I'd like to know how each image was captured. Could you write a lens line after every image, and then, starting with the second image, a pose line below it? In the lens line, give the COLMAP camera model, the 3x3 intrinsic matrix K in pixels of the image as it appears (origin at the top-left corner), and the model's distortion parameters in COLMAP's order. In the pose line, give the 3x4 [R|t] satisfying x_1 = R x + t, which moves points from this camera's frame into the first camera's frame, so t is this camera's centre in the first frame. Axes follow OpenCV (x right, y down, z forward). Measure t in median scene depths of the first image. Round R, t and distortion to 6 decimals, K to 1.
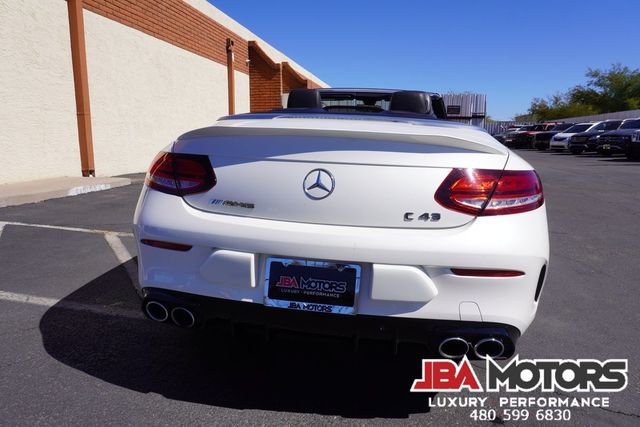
lens RADIAL K [[425.2, 0, 322.5], [0, 425.2, 210.6], [0, 0, 1]] dist [-0.050818, 0.026505]
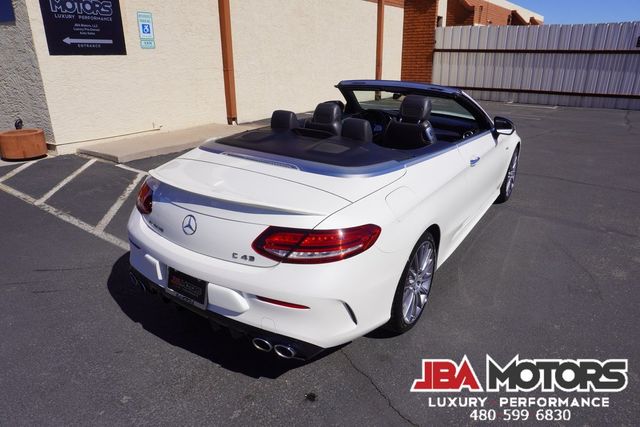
lens RADIAL K [[425.2, 0, 317.6], [0, 425.2, 212.2], [0, 0, 1]] dist [-0.050818, 0.026505]
pose [[0.910699, 0.125586, -0.393518, 0.199862], [-0.053154, 0.980371, 0.189861, -0.083720], [0.409638, -0.151989, 0.899498, -0.037999]]
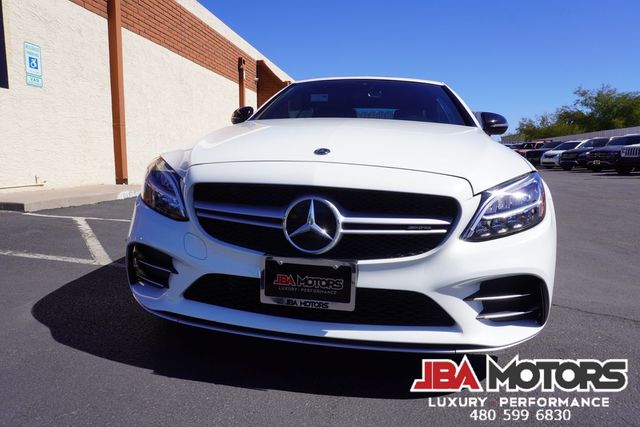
lens RADIAL K [[425.2, 0, 322.1], [0, 425.2, 210.8], [0, 0, 1]] dist [-0.050818, 0.026505]
pose [[0.999618, -0.004796, 0.027235, -0.104895], [0.006069, 0.998884, -0.046847, 0.038377], [-0.026980, 0.046994, 0.998531, -0.054715]]
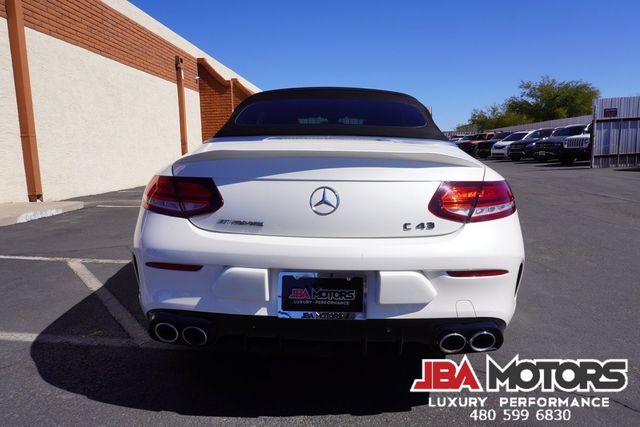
lens RADIAL K [[425.2, 0, 325.9], [0, 425.2, 212.9], [0, 0, 1]] dist [-0.050818, 0.026505]
pose [[0.991696, -0.046506, 0.119902, -0.026515], [0.049745, 0.998470, -0.024163, -0.001097], [-0.118595, 0.029927, 0.992492, -0.013948]]
